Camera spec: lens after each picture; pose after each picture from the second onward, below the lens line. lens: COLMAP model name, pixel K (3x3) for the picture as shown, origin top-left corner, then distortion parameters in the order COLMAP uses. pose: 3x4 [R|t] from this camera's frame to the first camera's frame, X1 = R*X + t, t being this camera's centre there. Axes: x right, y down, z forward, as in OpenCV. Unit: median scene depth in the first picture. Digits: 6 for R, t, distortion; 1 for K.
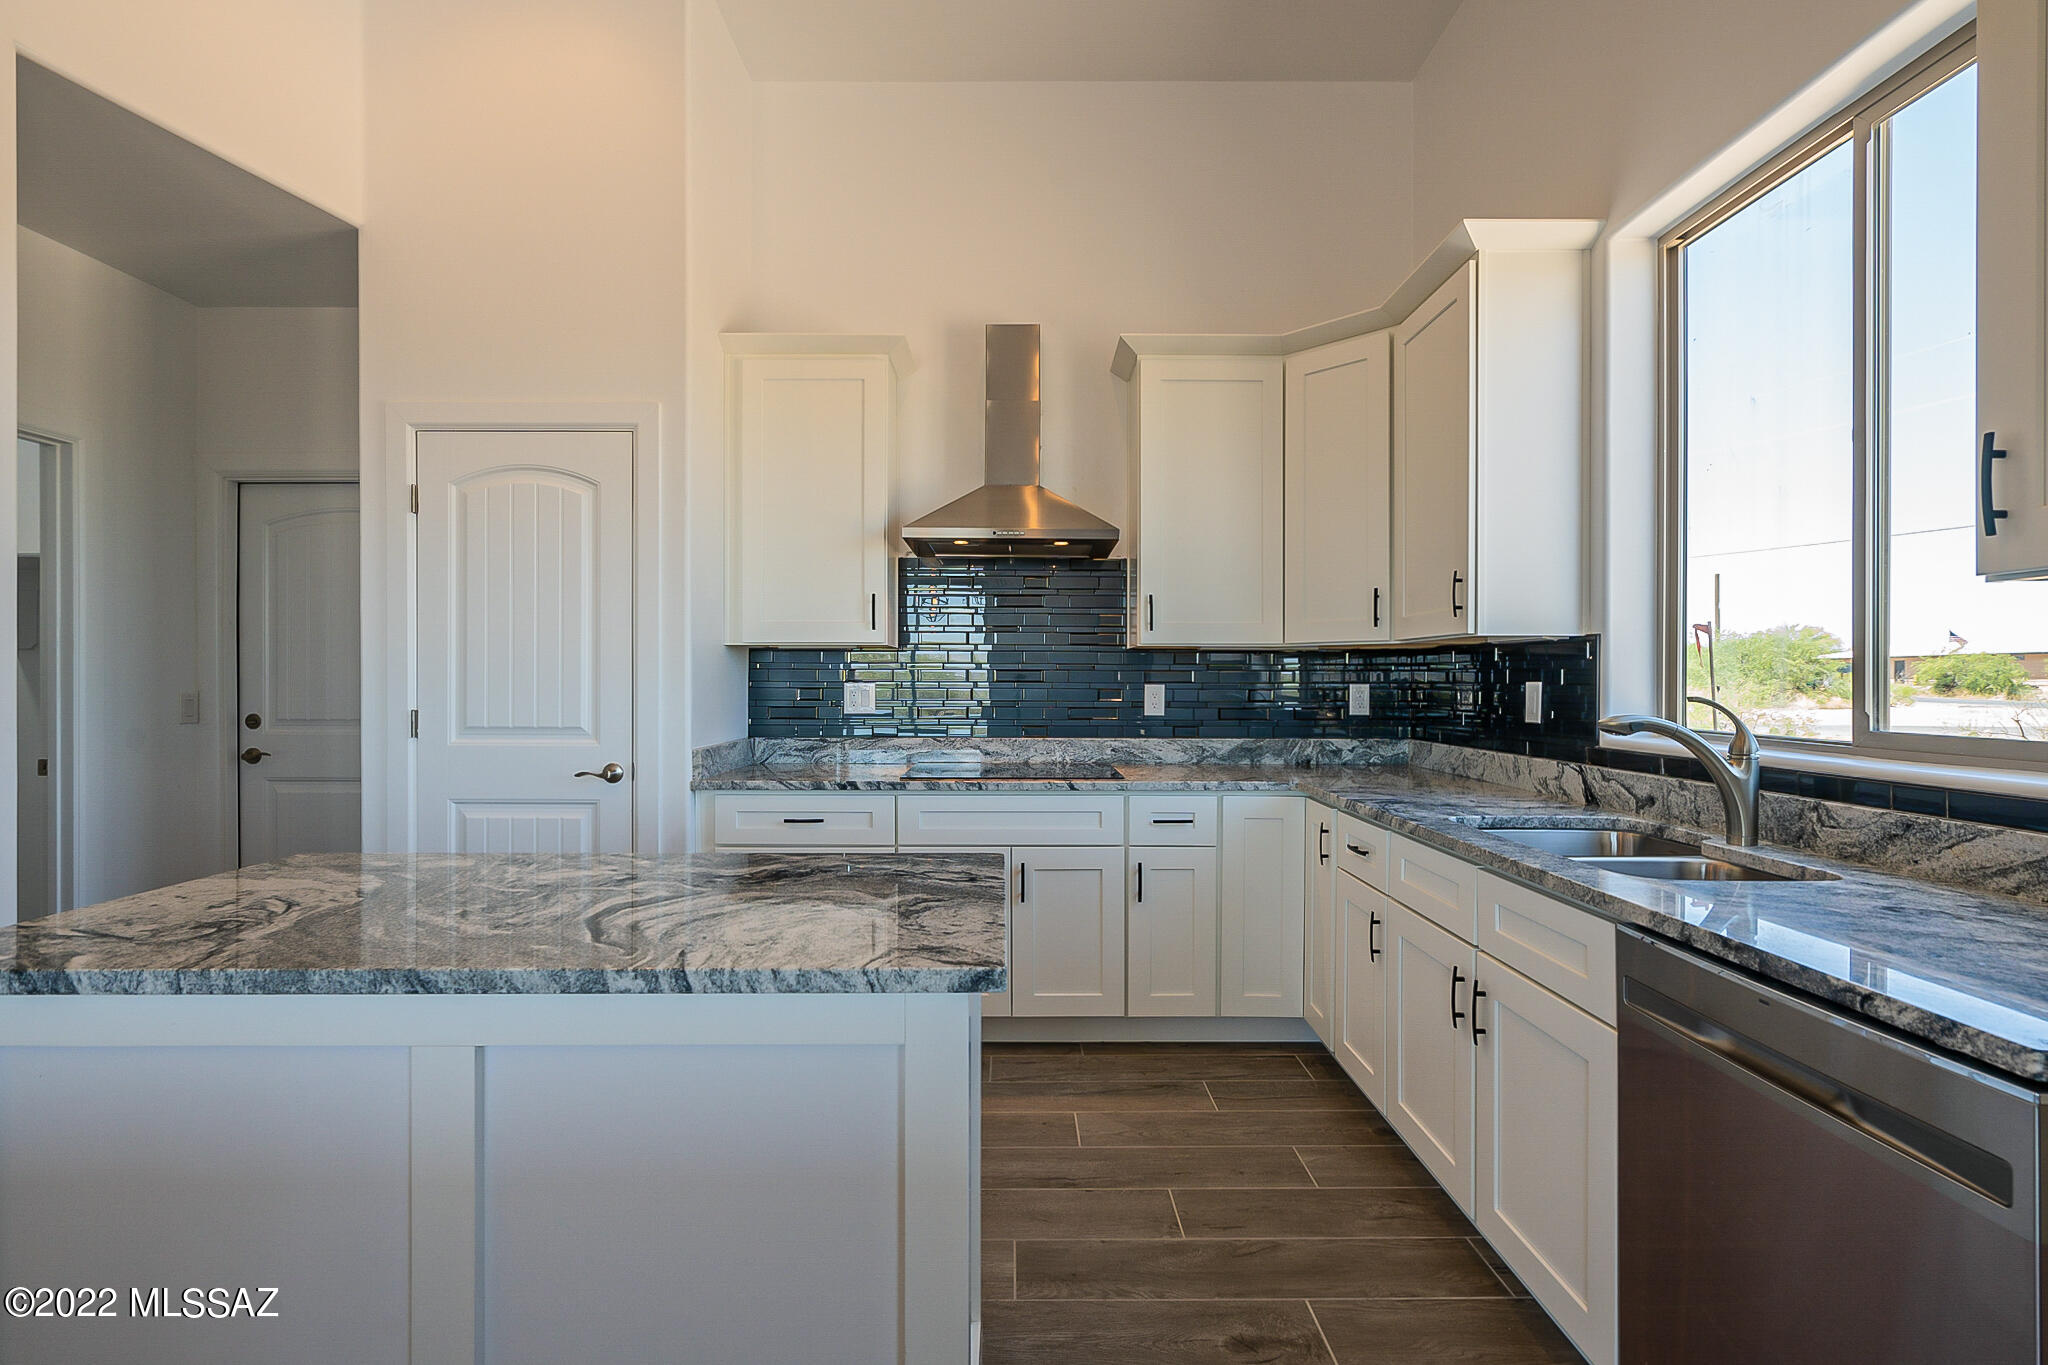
lens RADIAL K [[928.6, 0, 1011.2], [0, 928.6, 684.6], [0, 0, 1]] dist [-0.004794, 0.003087]
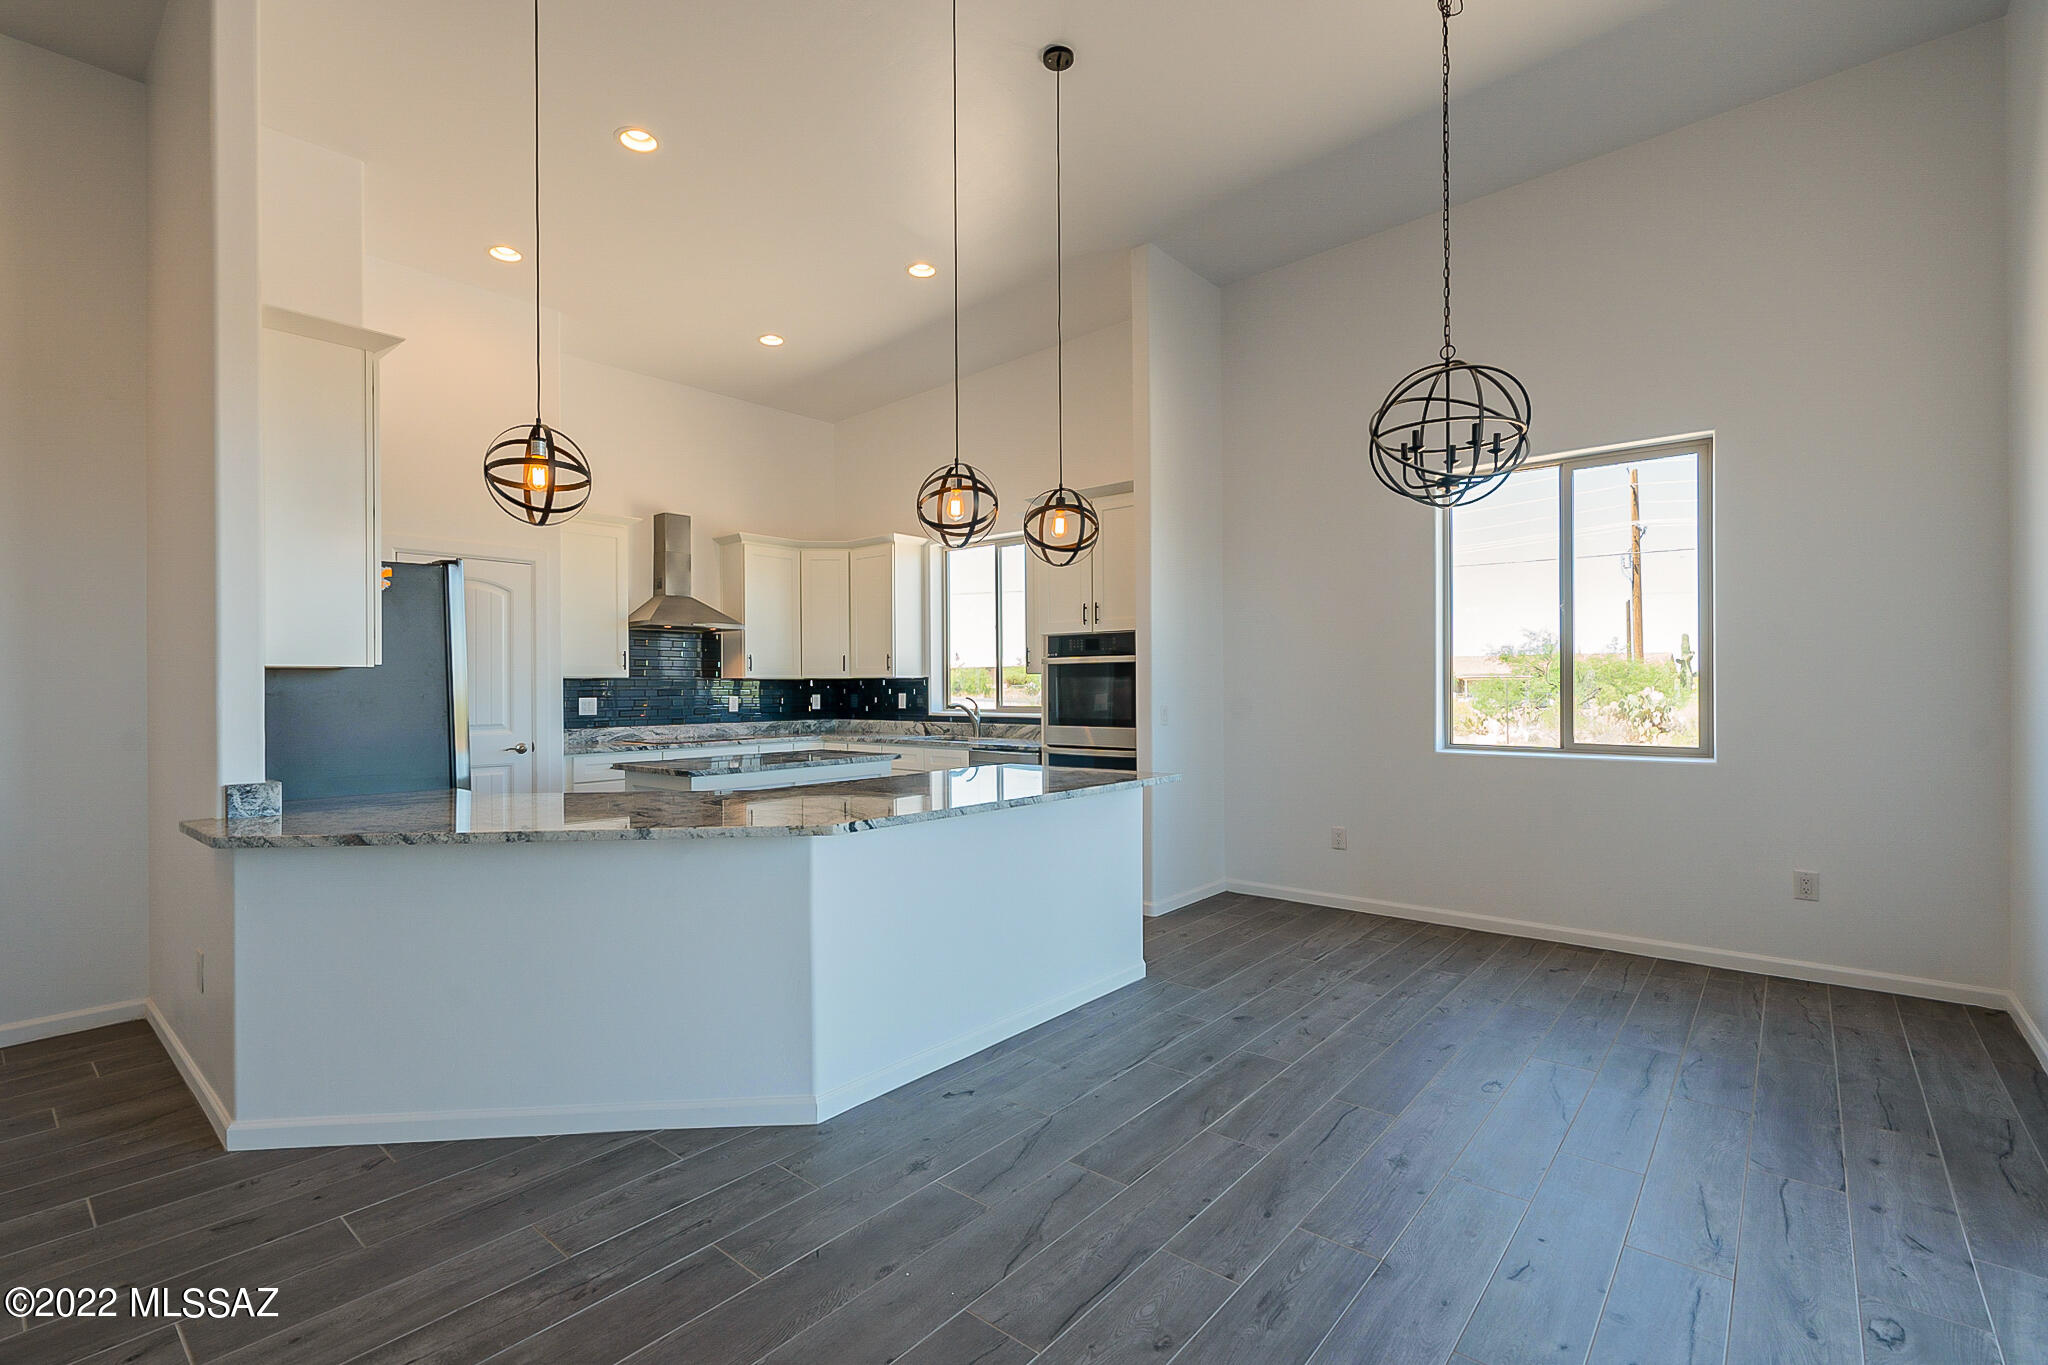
lens RADIAL K [[928.6, 0, 1023.4], [0, 928.6, 683.3], [0, 0, 1]] dist [-0.004794, 0.003087]
pose [[0.645481, -0.002280, 0.763773, -1.199569], [0.009779, 0.999938, -0.005279, -0.013811], [-0.763714, 0.010876, 0.645463, -0.959729]]
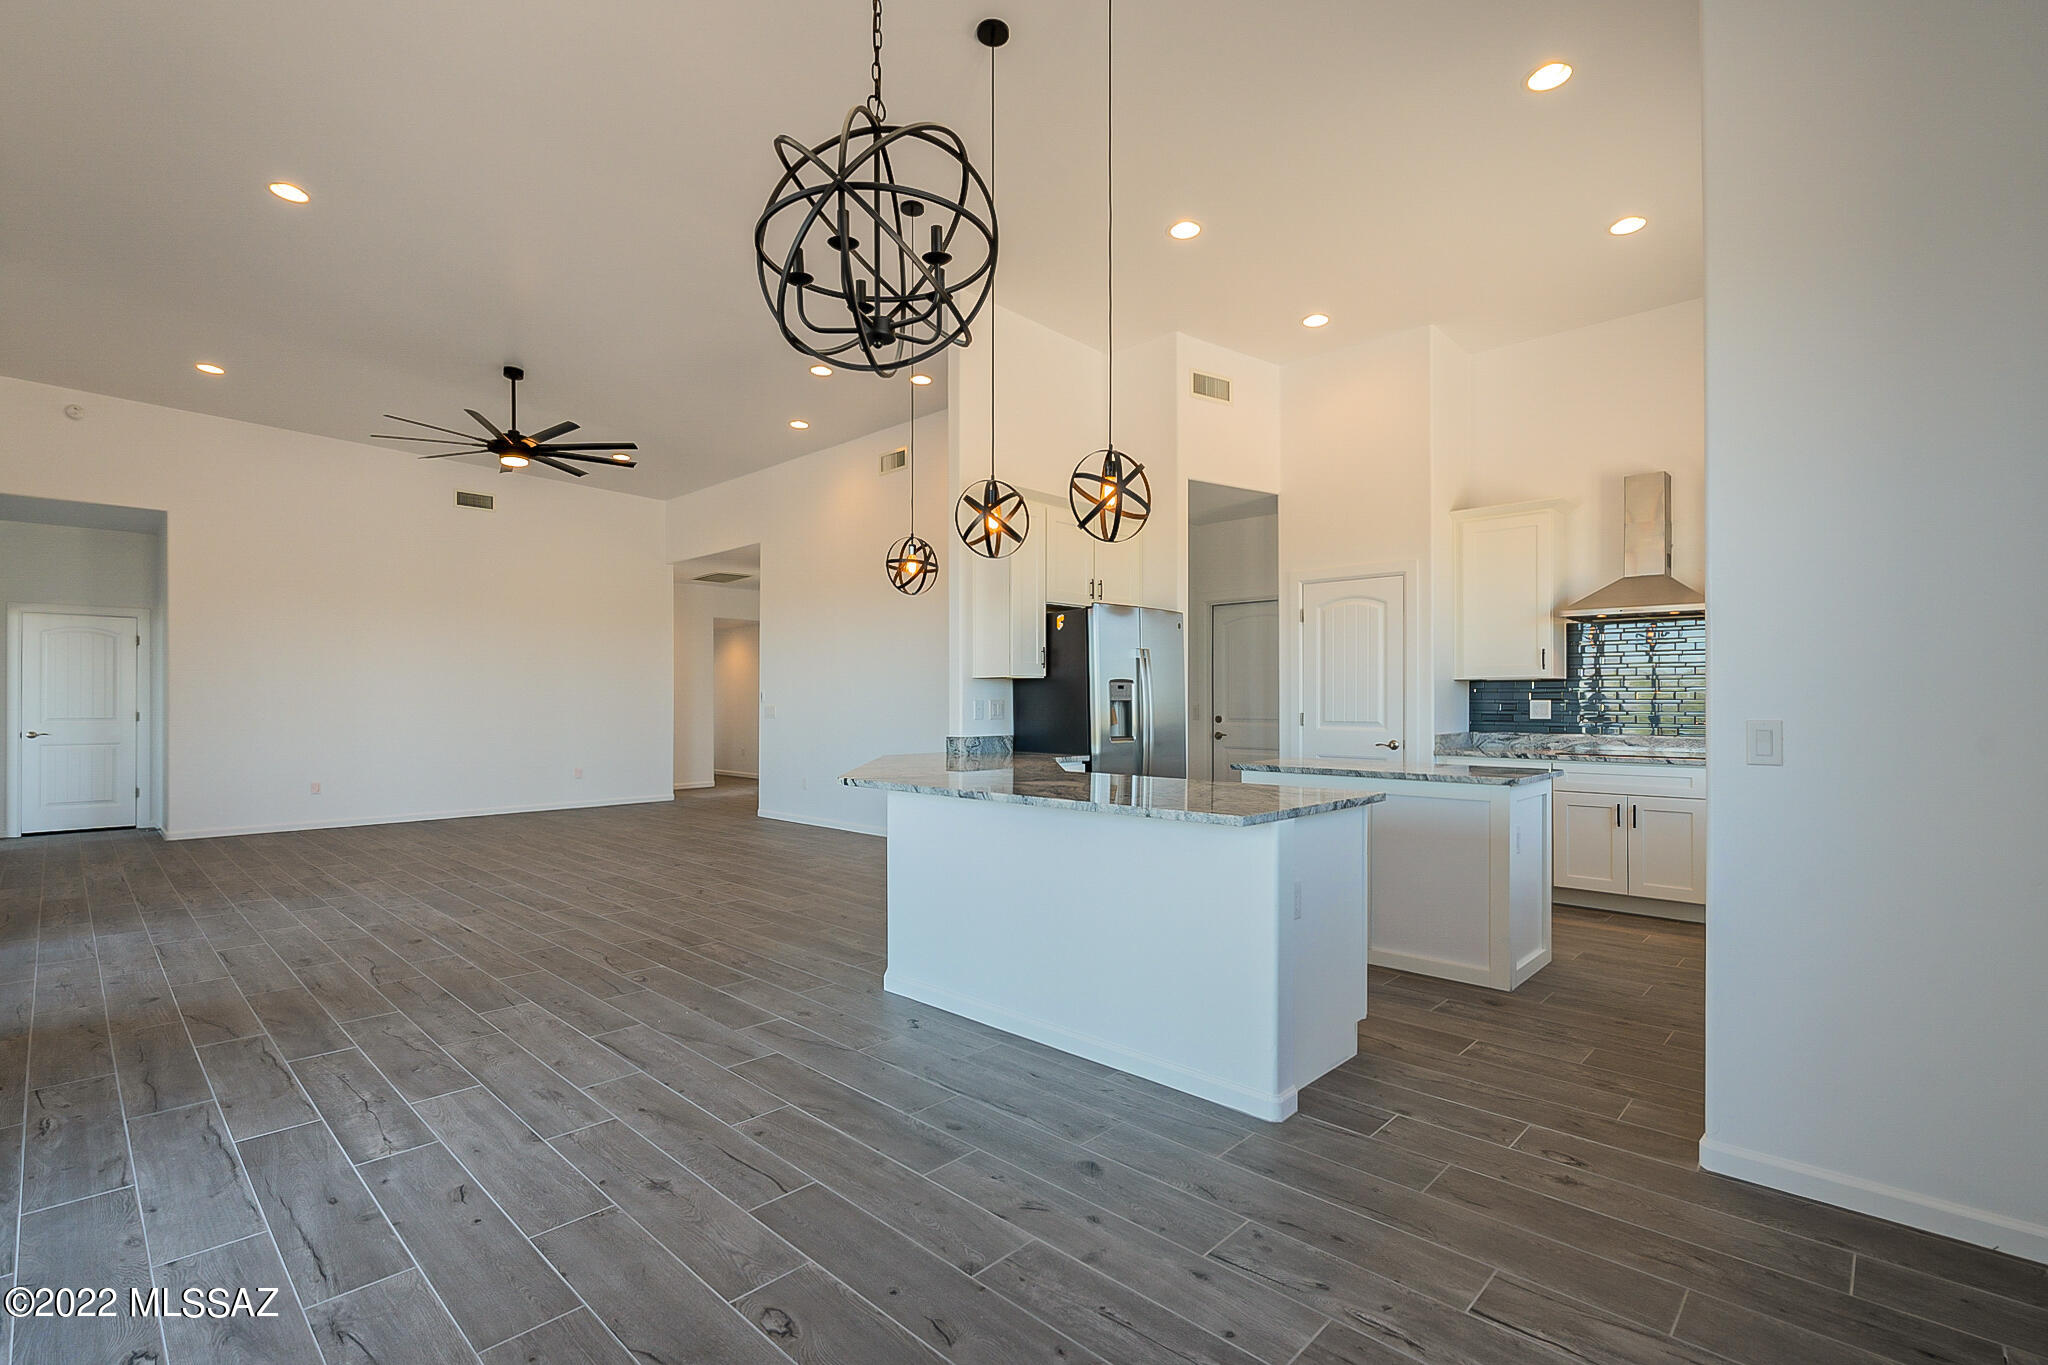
lens RADIAL K [[928.6, 0, 1014.4], [0, 928.6, 697.3], [0, 0, 1]] dist [-0.004794, 0.003087]
pose [[0.719231, -0.004661, -0.694755, 0.381424], [-0.000683, 0.999972, -0.007416, 0.007396], [0.694771, 0.005809, 0.719208, -1.031265]]
